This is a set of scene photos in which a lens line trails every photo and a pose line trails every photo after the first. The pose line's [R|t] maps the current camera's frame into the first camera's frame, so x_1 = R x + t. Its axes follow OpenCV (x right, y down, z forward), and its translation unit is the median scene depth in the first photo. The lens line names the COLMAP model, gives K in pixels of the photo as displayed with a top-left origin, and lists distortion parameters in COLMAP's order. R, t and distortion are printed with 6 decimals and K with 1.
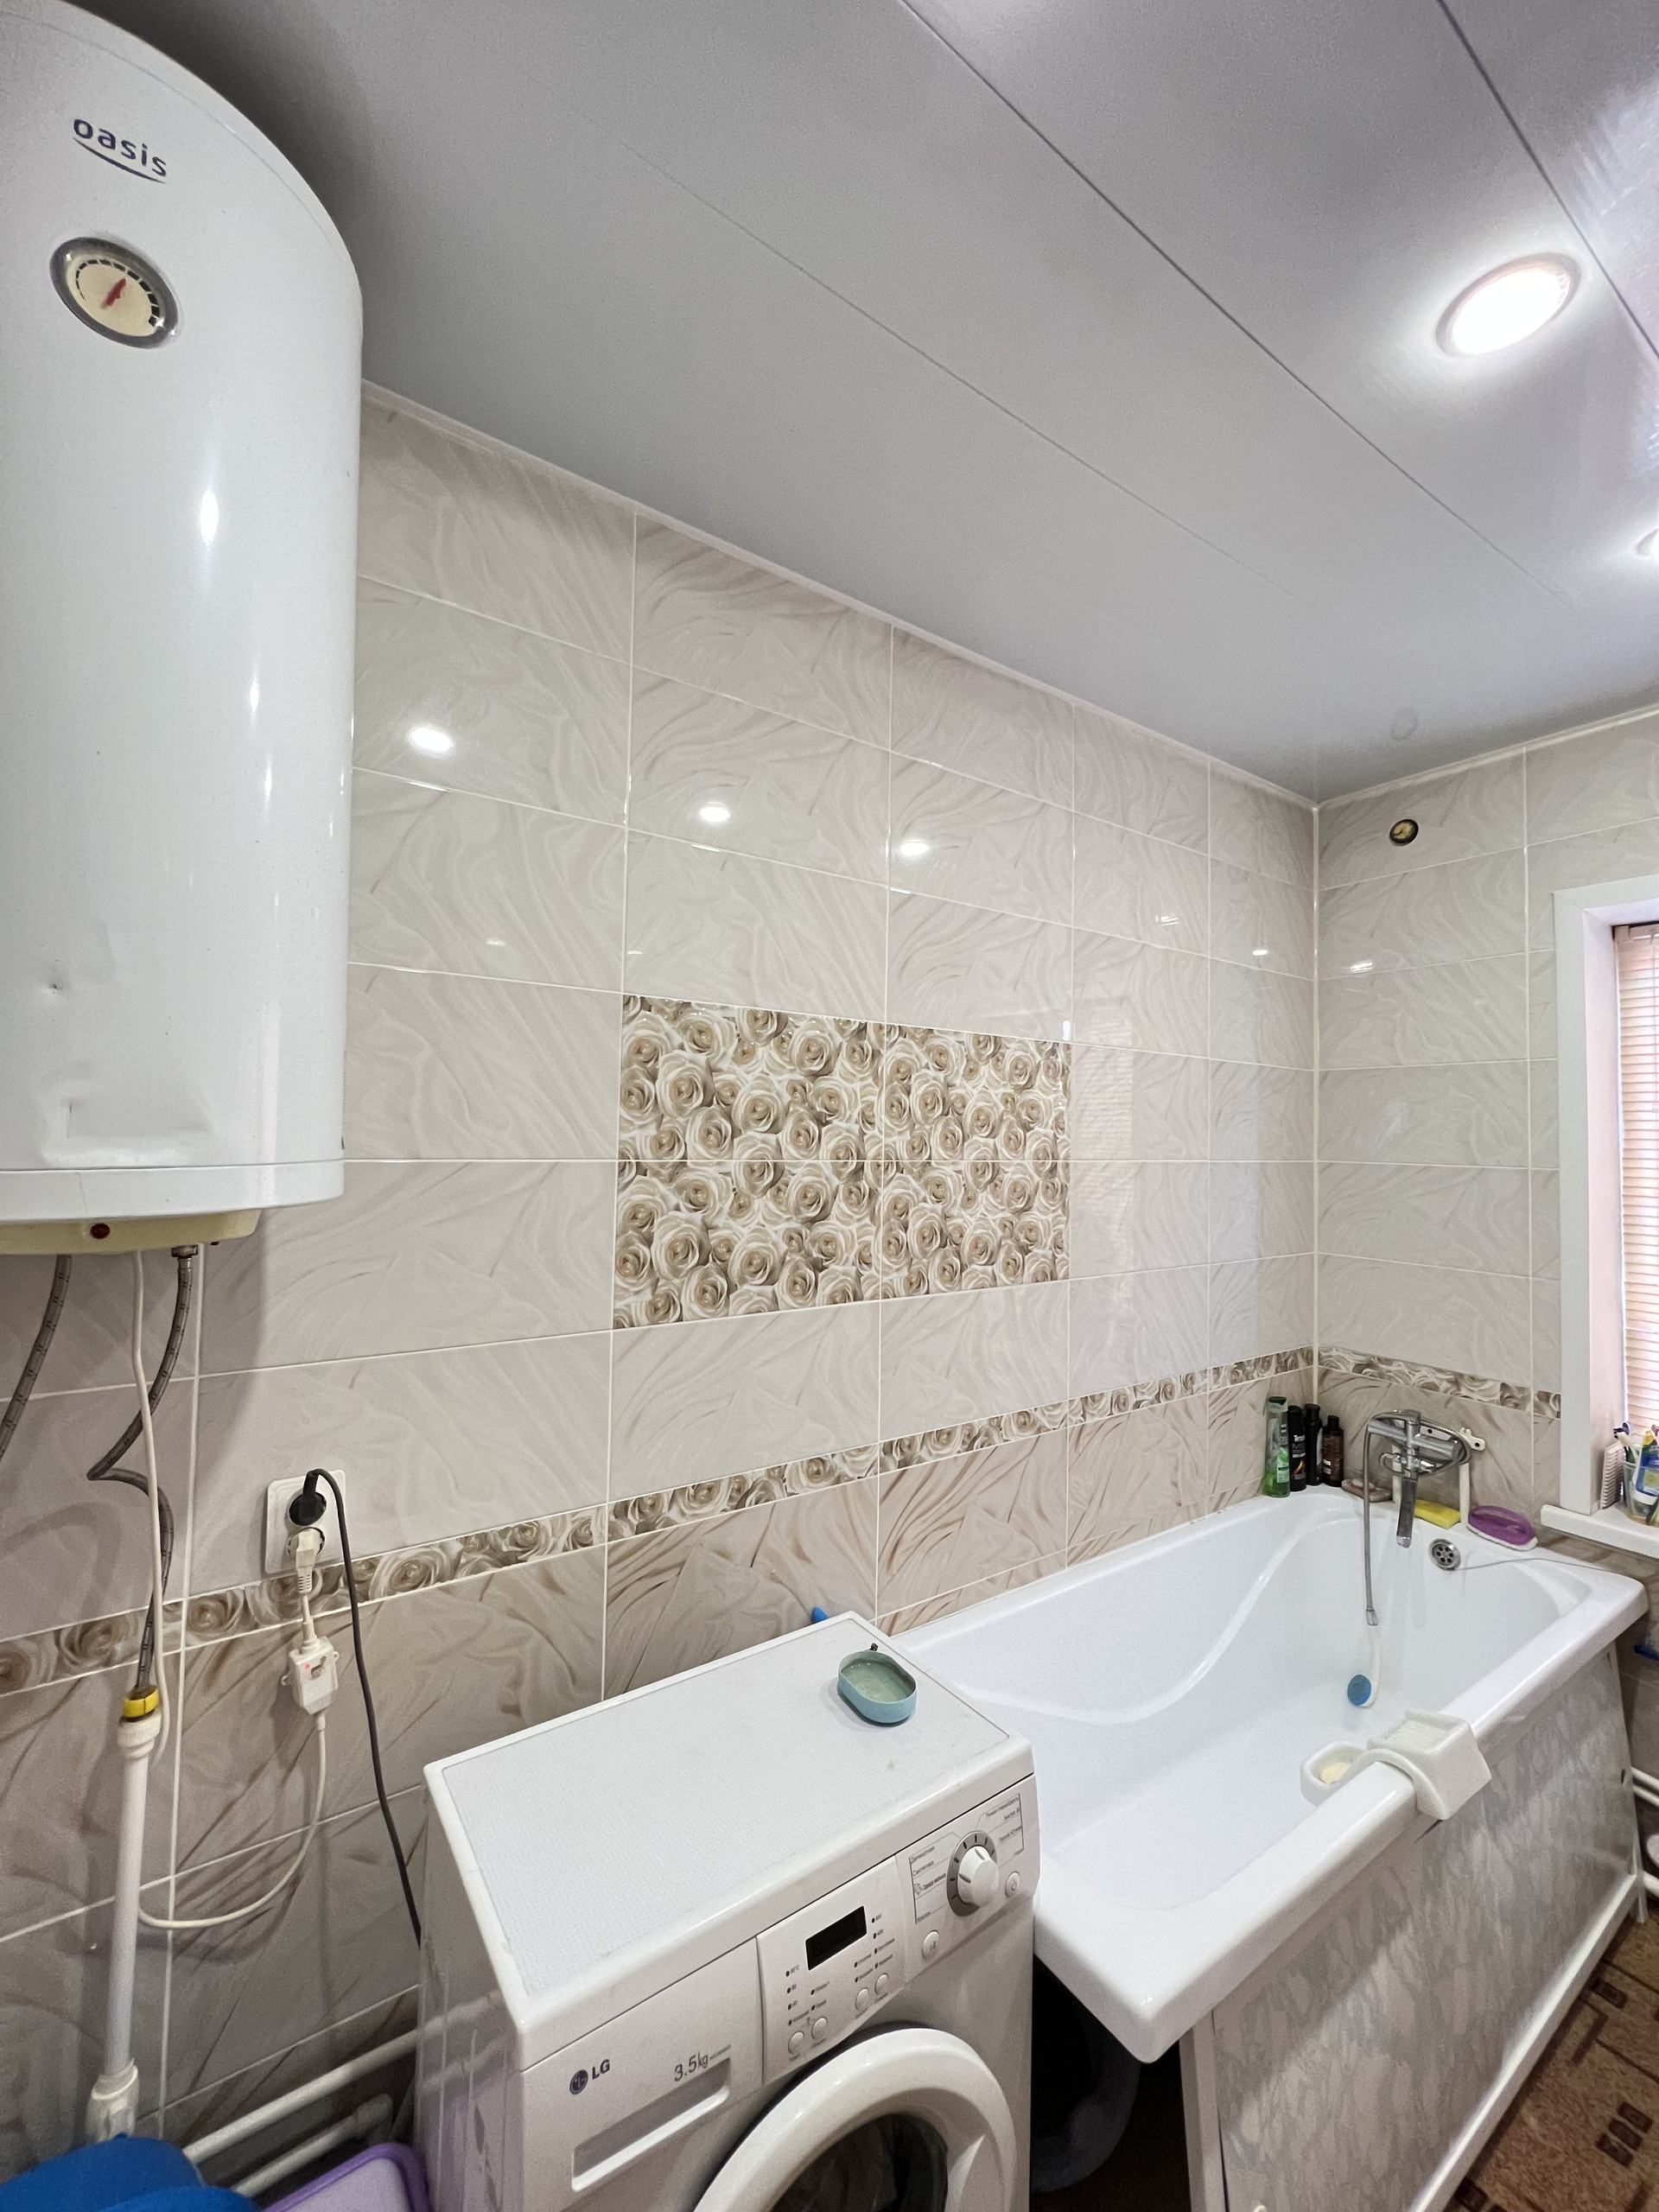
lens RADIAL K [[890.7, 0, 825.7], [0, 890.7, 1108.1], [0, 0, 1]] dist [-0.001366, 0.000677]
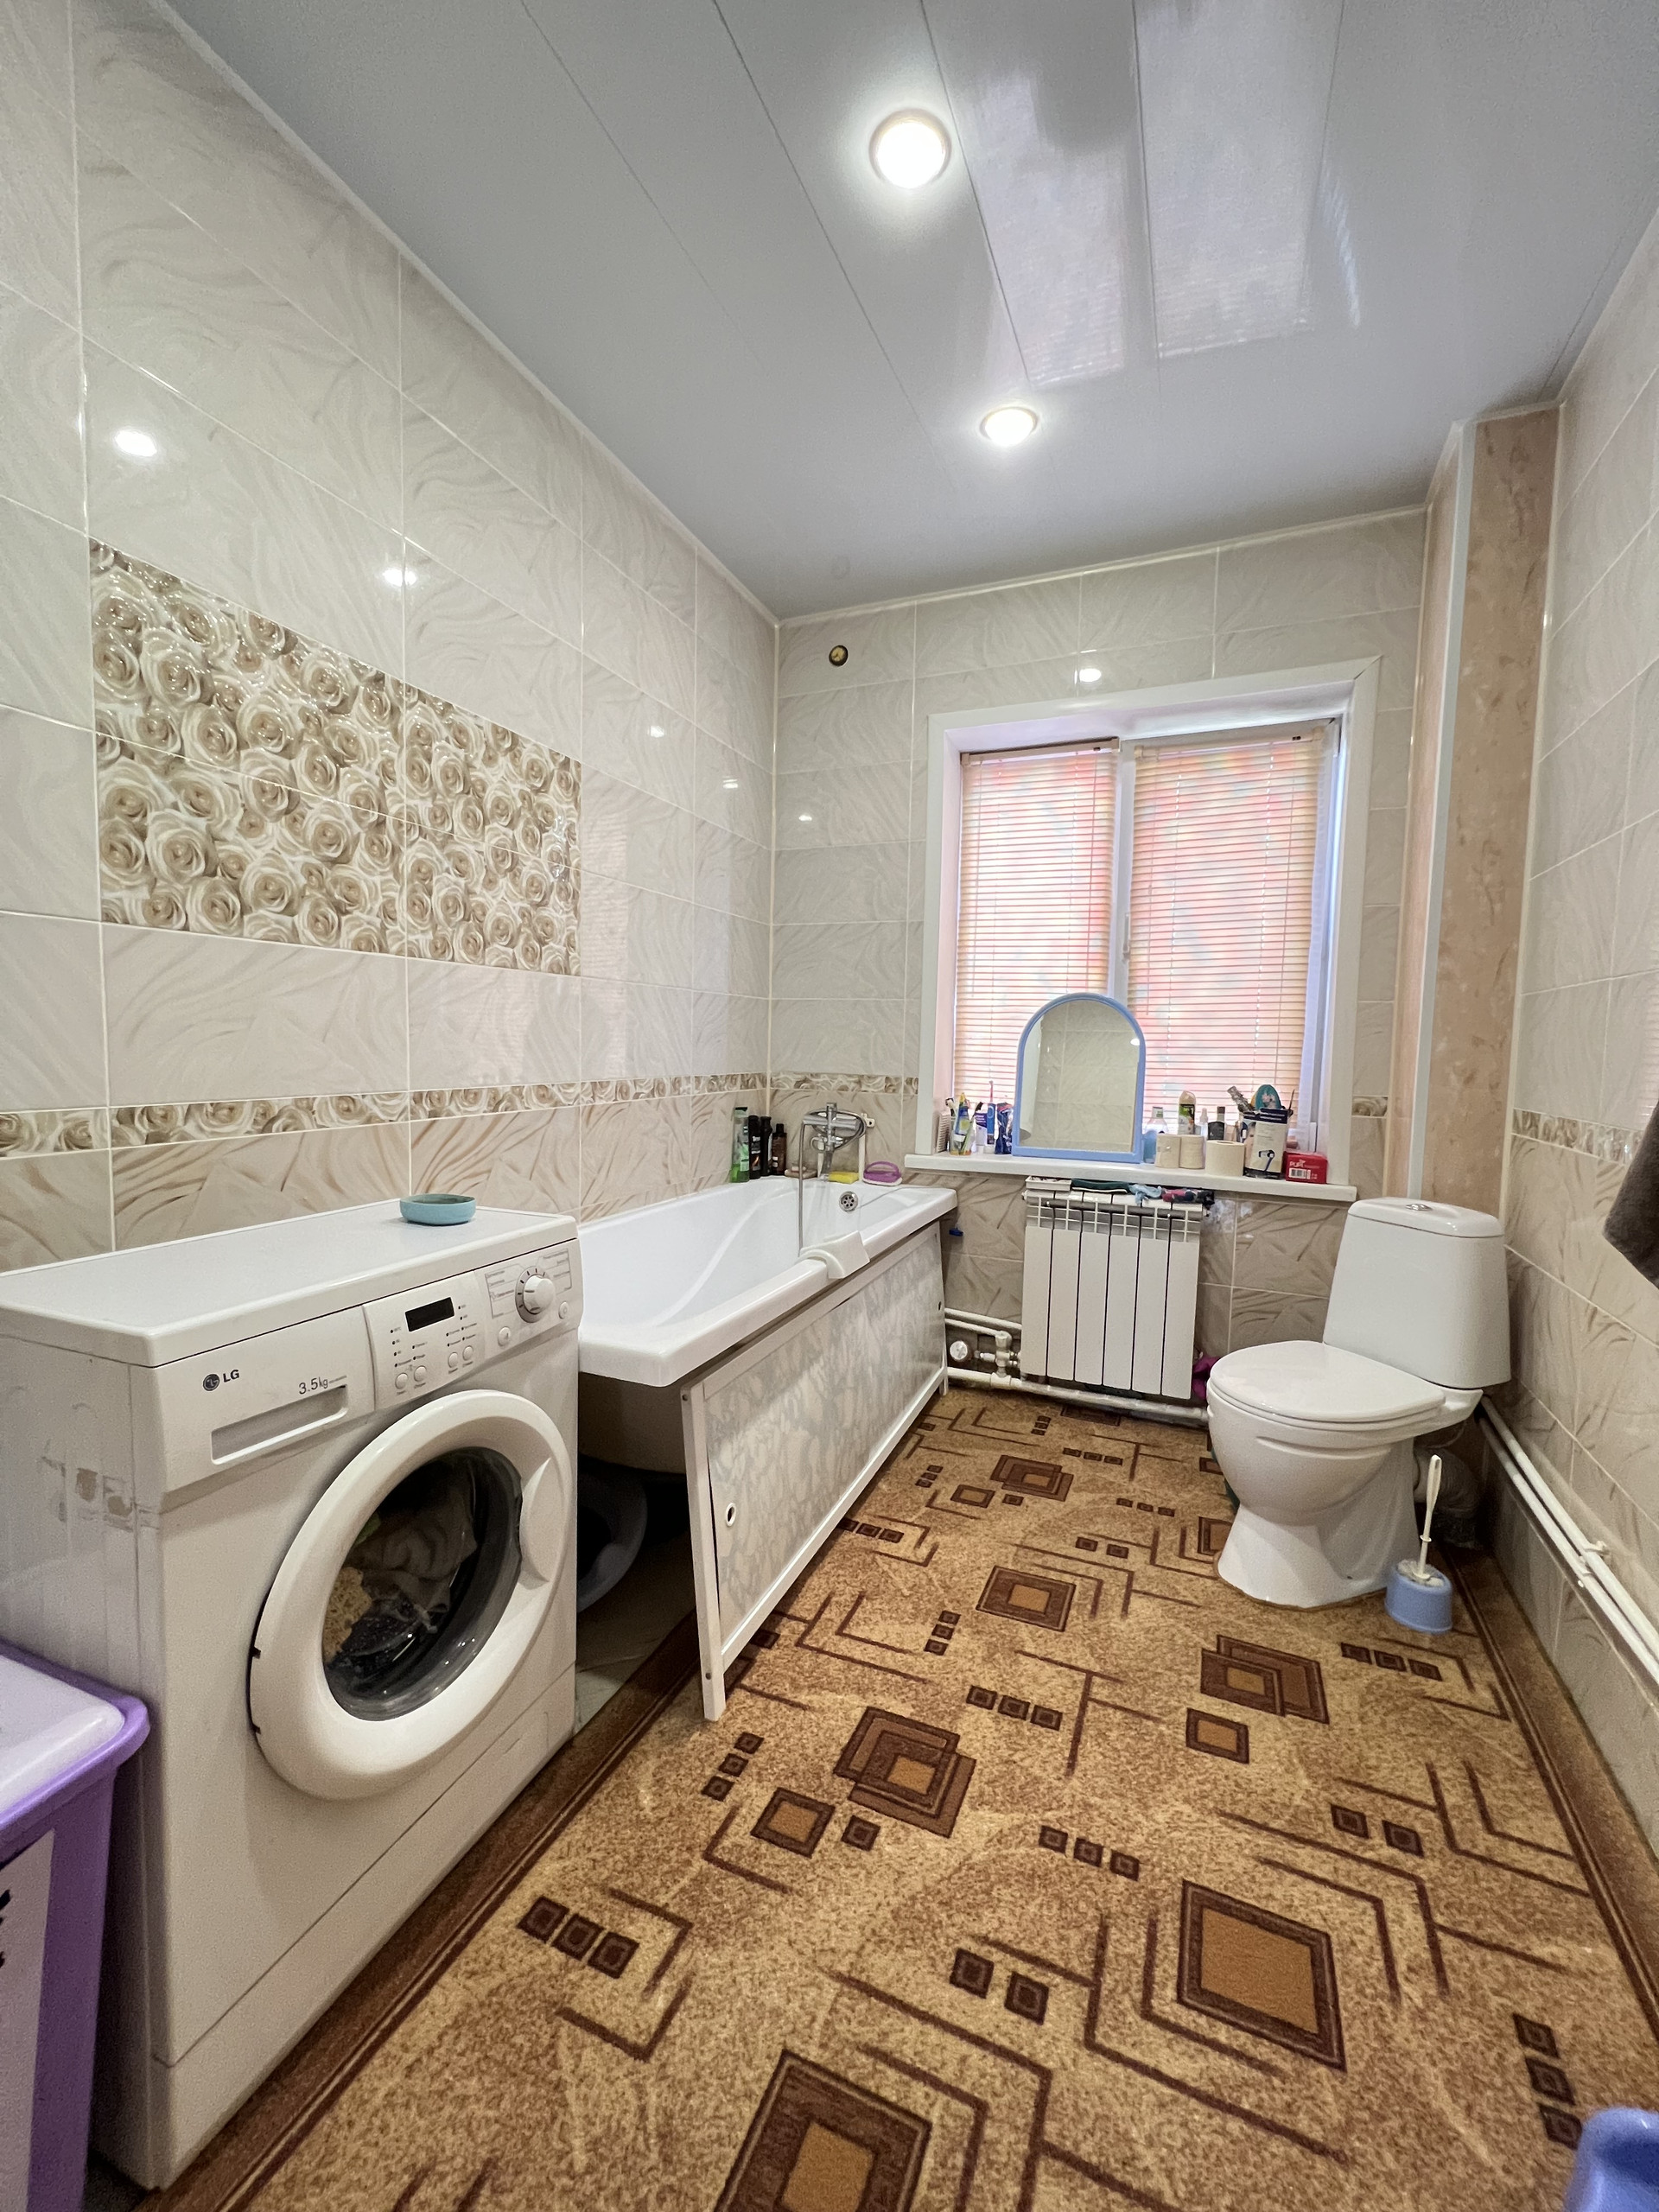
lens RADIAL K [[890.7, 0, 831.8], [0, 890.7, 1106.1], [0, 0, 1]] dist [-0.001366, 0.000677]
pose [[0.837956, -0.038976, 0.544344, -0.096693], [-0.027495, 0.993165, 0.113438, 0.260972], [-0.545045, -0.110022, 0.831157, -0.156879]]
